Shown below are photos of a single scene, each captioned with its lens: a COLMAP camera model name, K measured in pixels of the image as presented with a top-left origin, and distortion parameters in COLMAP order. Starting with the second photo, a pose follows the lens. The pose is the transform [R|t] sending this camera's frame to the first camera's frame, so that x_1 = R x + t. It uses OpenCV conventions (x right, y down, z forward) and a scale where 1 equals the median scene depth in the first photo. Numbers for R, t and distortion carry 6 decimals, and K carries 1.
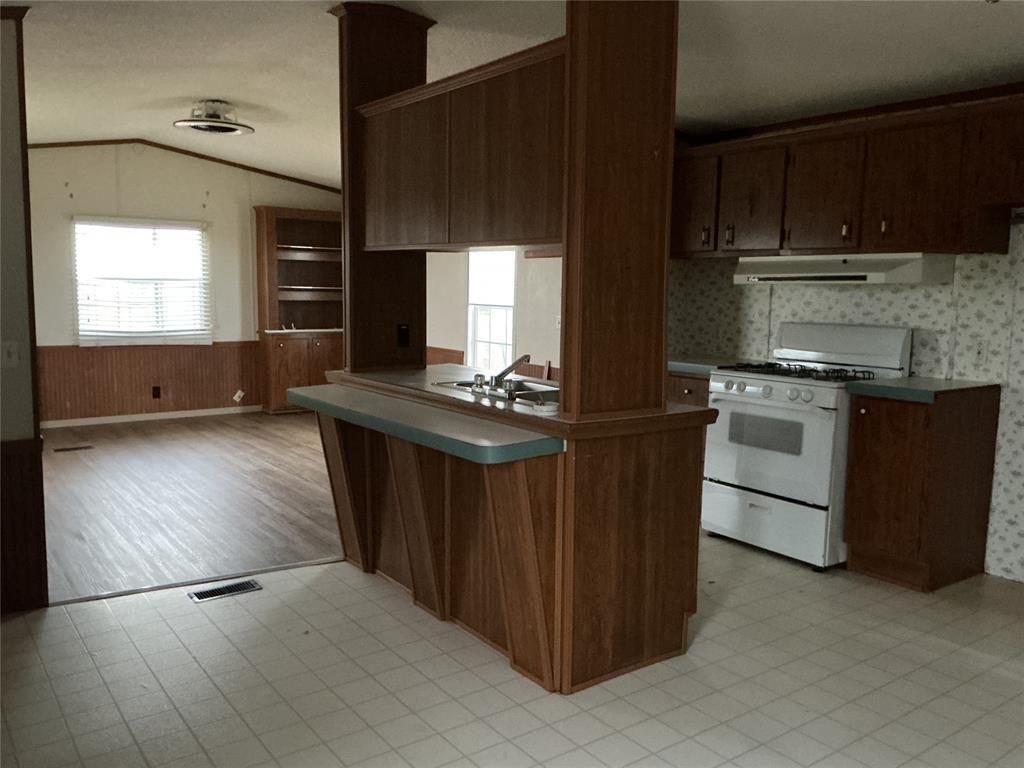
lens RADIAL K [[854.9, 0, 512.0], [0, 854.9, 384.0], [0, 0, 1]] dist [0.134767, -0.296626]
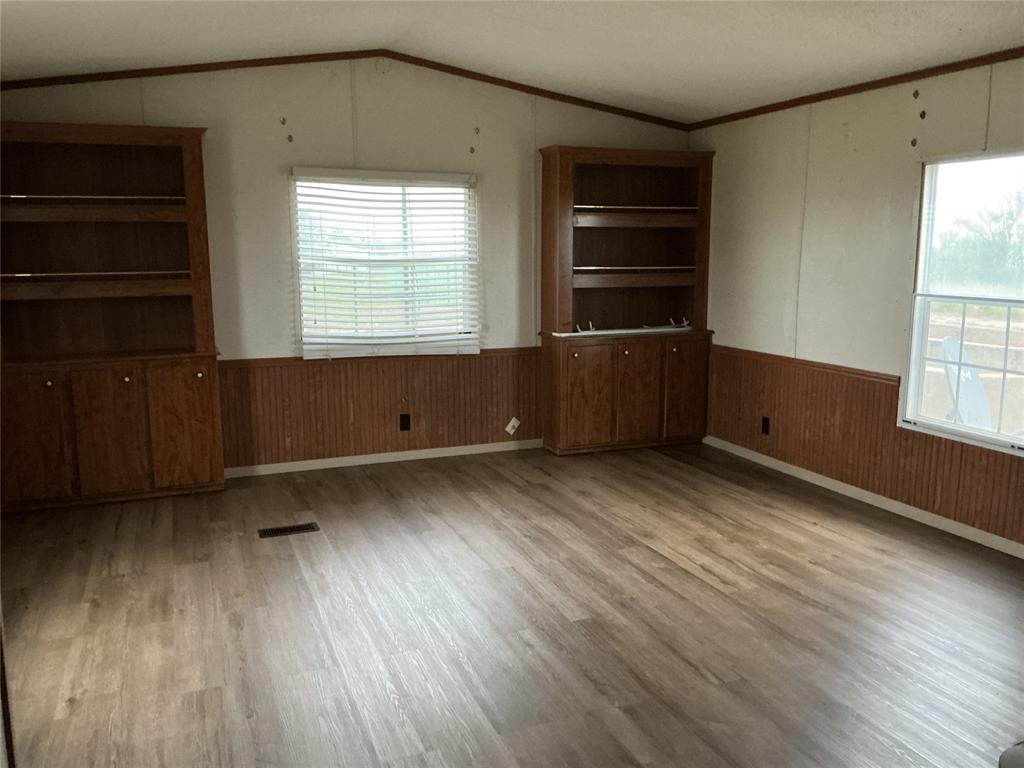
lens RADIAL K [[854.9, 0, 512.0], [0, 854.9, 384.0], [0, 0, 1]] dist [0.134767, -0.296626]
pose [[0.969283, 0.022450, -0.244921, -0.156463], [-0.013180, 0.999136, 0.039421, -0.049789], [0.245595, -0.034982, 0.968741, 0.349389]]
